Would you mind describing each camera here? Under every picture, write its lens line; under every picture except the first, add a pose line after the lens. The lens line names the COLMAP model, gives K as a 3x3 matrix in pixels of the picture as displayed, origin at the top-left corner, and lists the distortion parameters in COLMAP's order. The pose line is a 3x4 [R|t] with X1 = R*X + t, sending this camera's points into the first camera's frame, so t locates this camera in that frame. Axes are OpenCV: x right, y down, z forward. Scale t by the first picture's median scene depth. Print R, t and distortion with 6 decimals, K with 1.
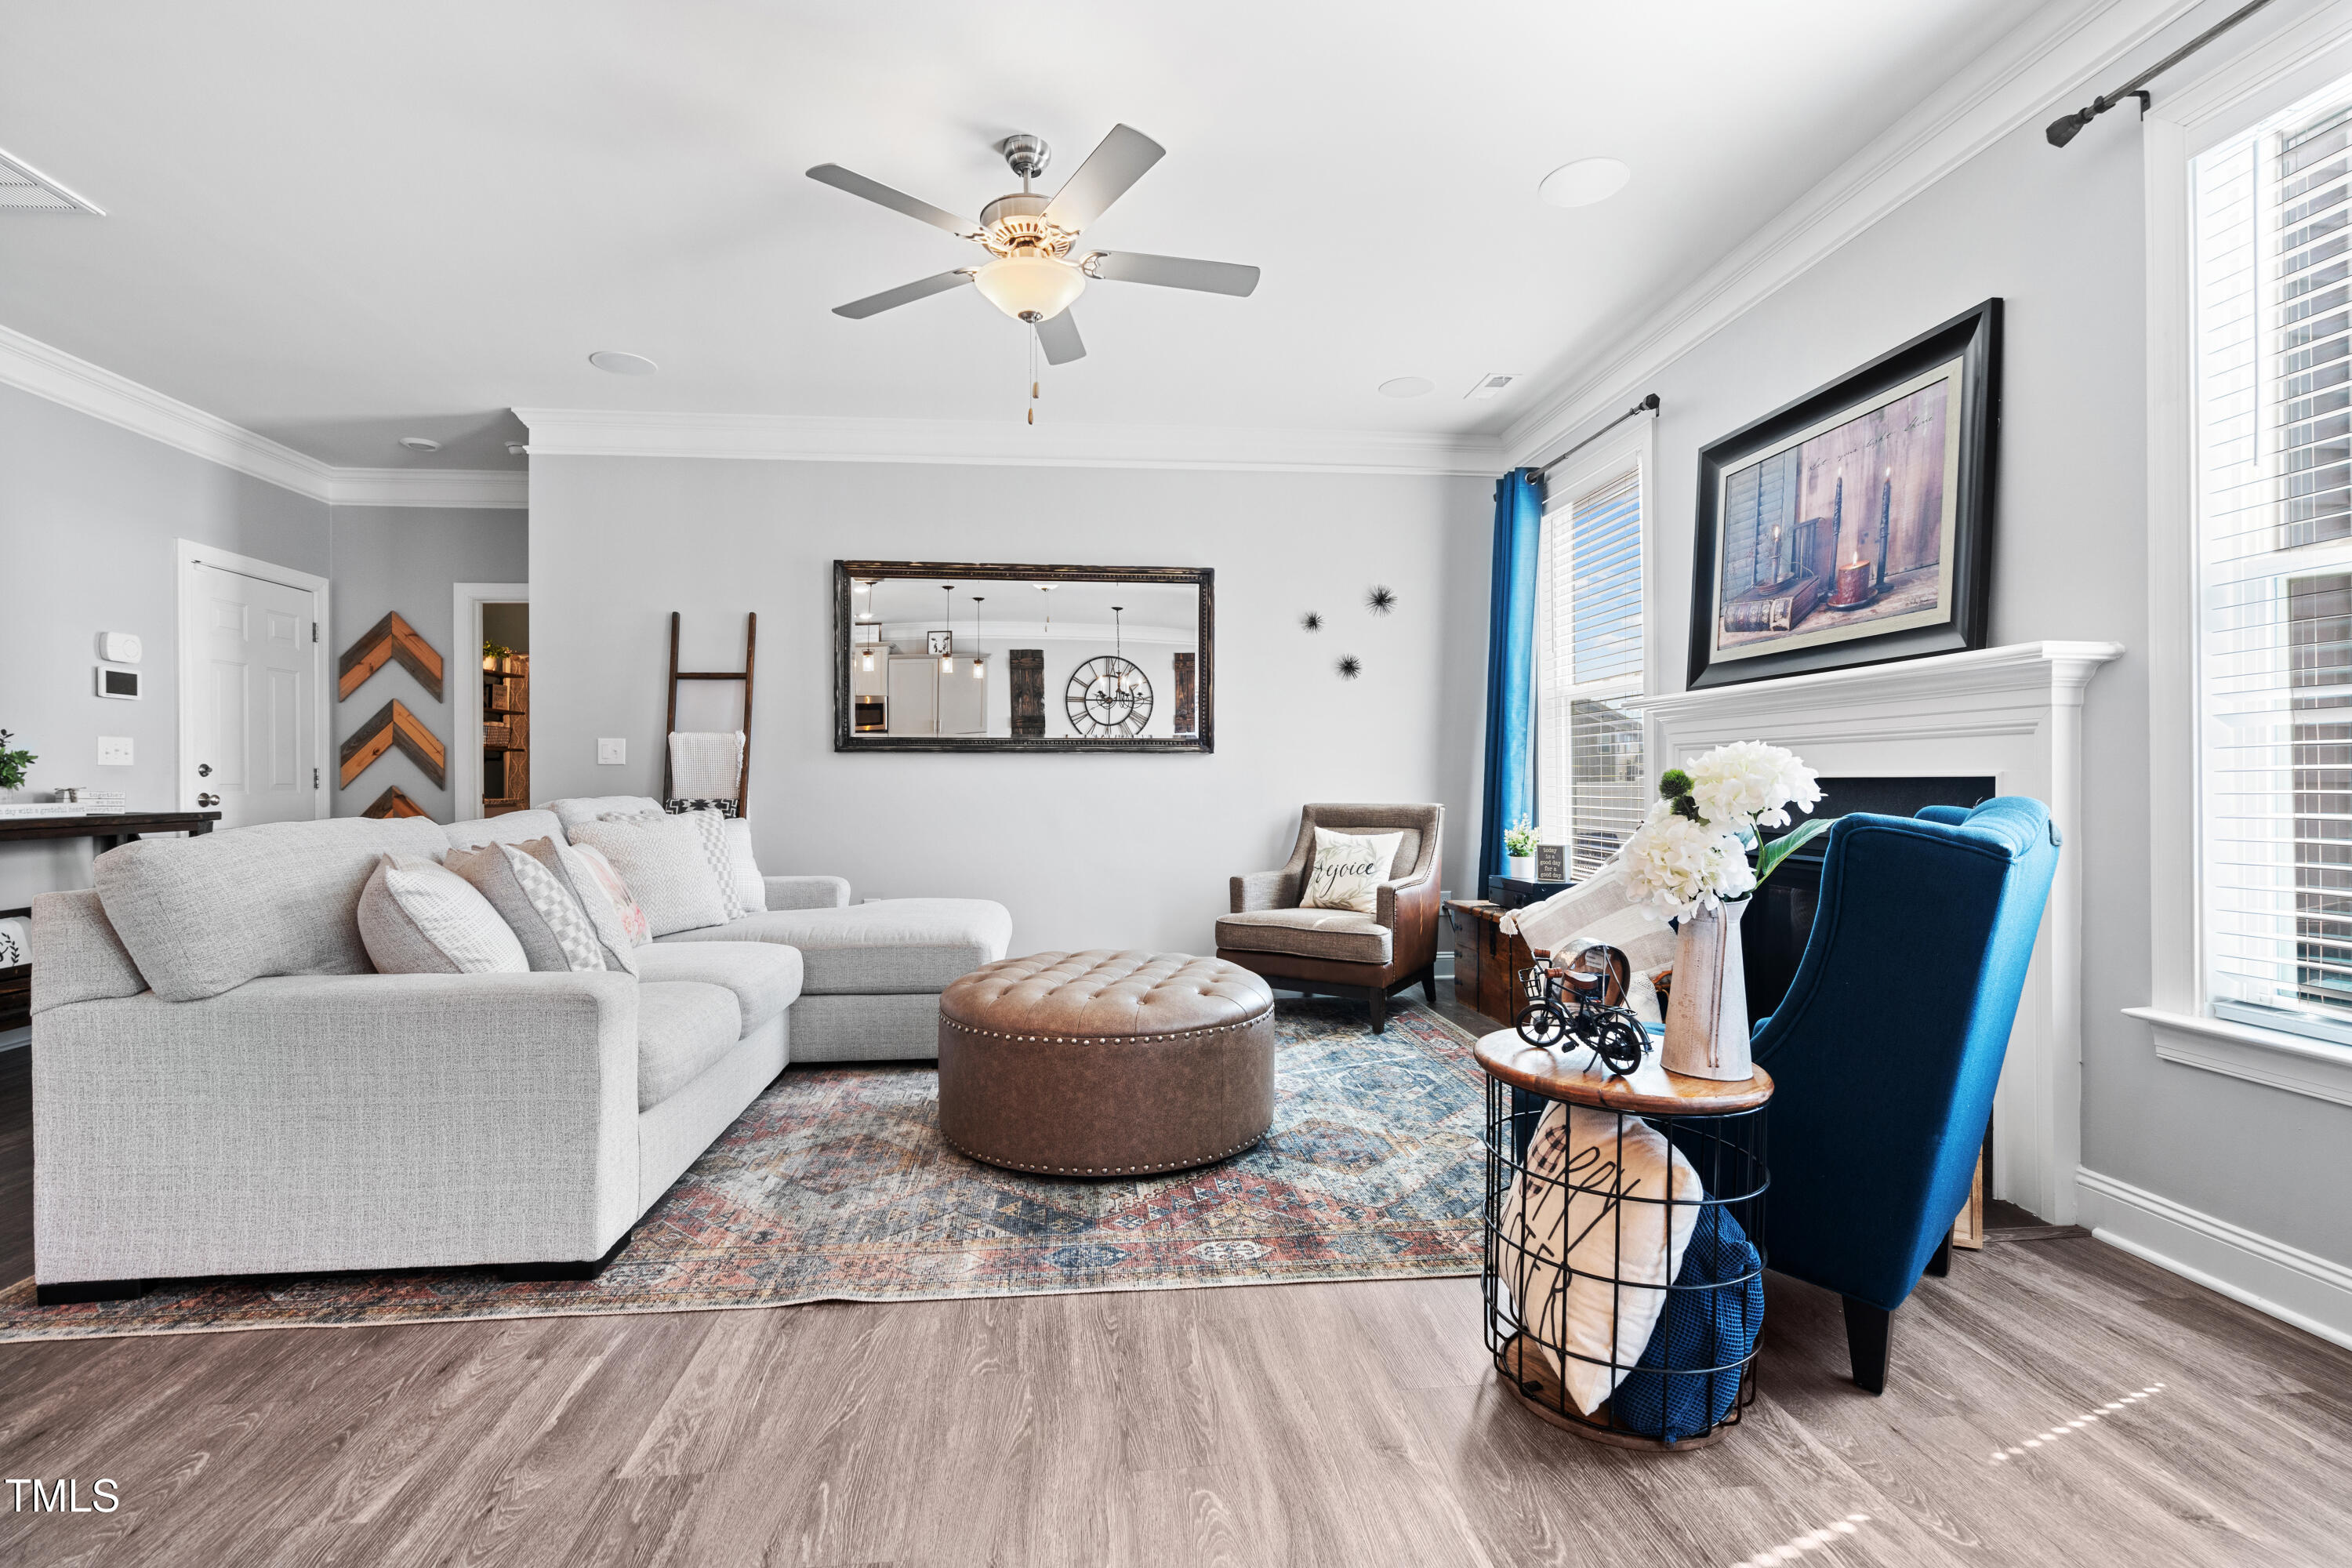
lens RADIAL K [[1071.5, 0, 1161.4], [0, 1071.5, 784.1], [0, 0, 1]] dist [-0.001228, 0.000306]
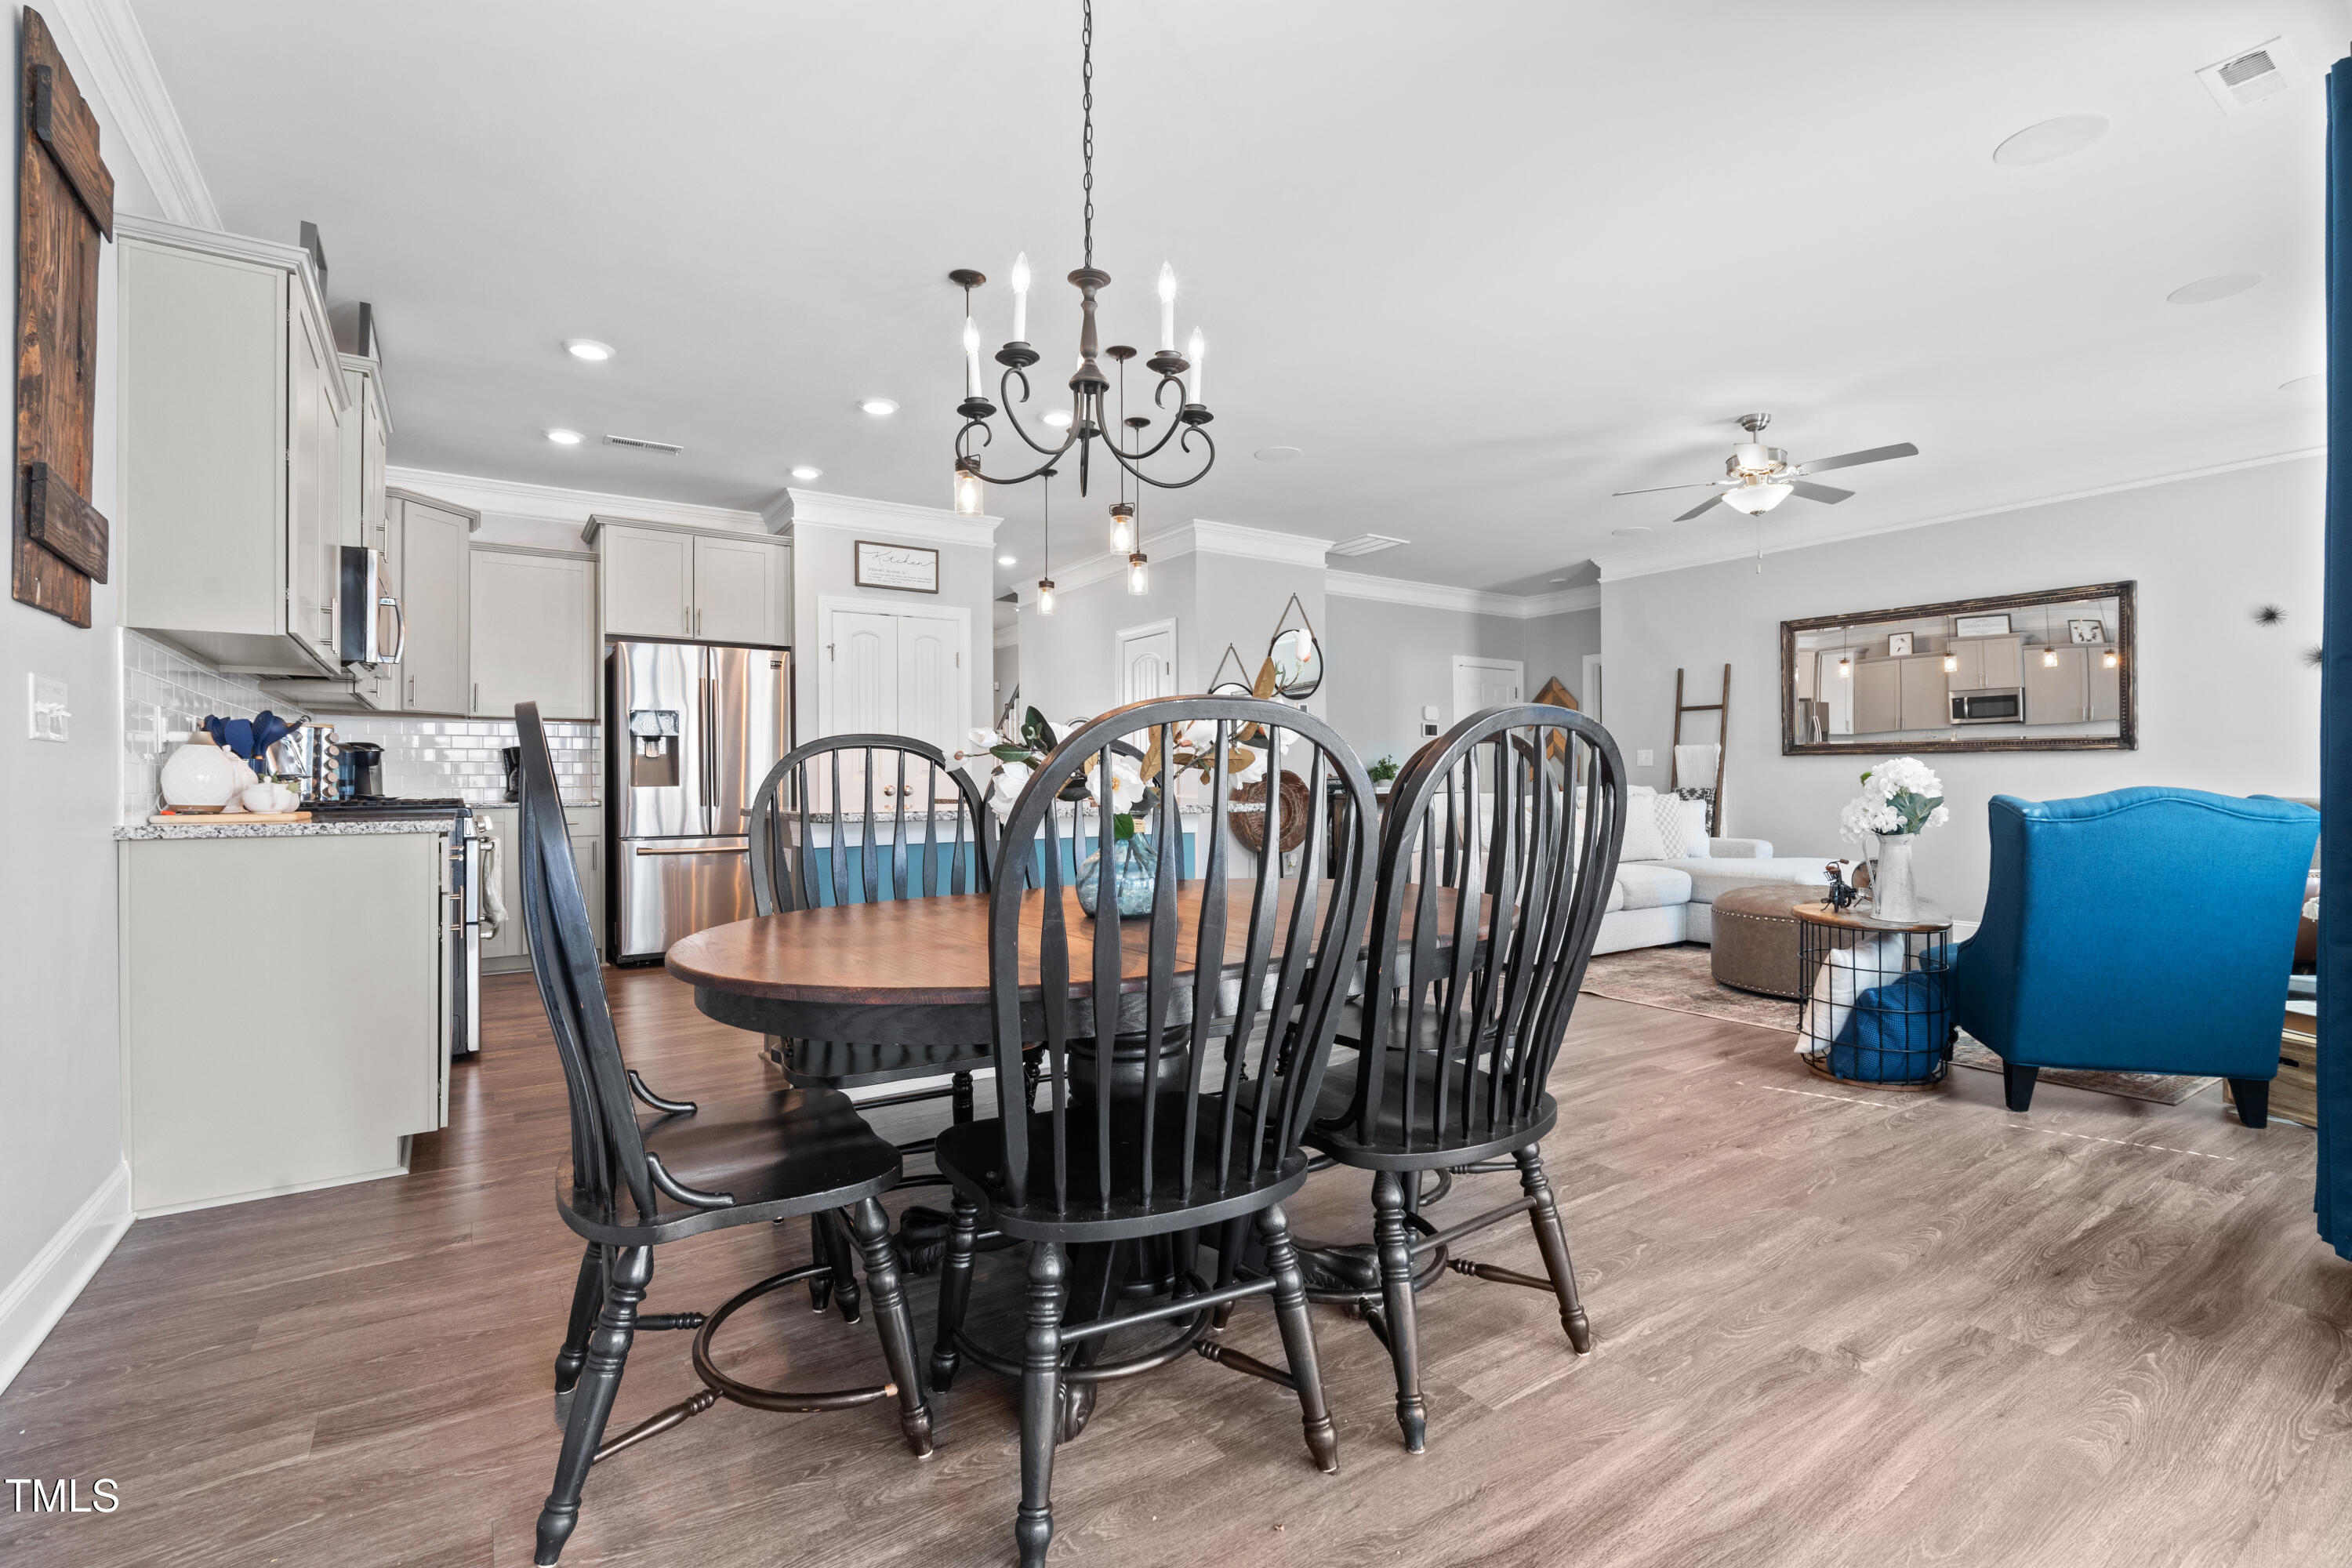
lens RADIAL K [[1072.7, 0, 1176.0], [0, 1072.7, 784.0], [0, 0, 1]] dist [-0.019826, -0.000124]
pose [[0.485654, 0.004395, -0.874140, 0.549386], [-0.000557, 0.999989, 0.004719, 0.001226], [0.874151, -0.001804, 0.485651, -0.399287]]
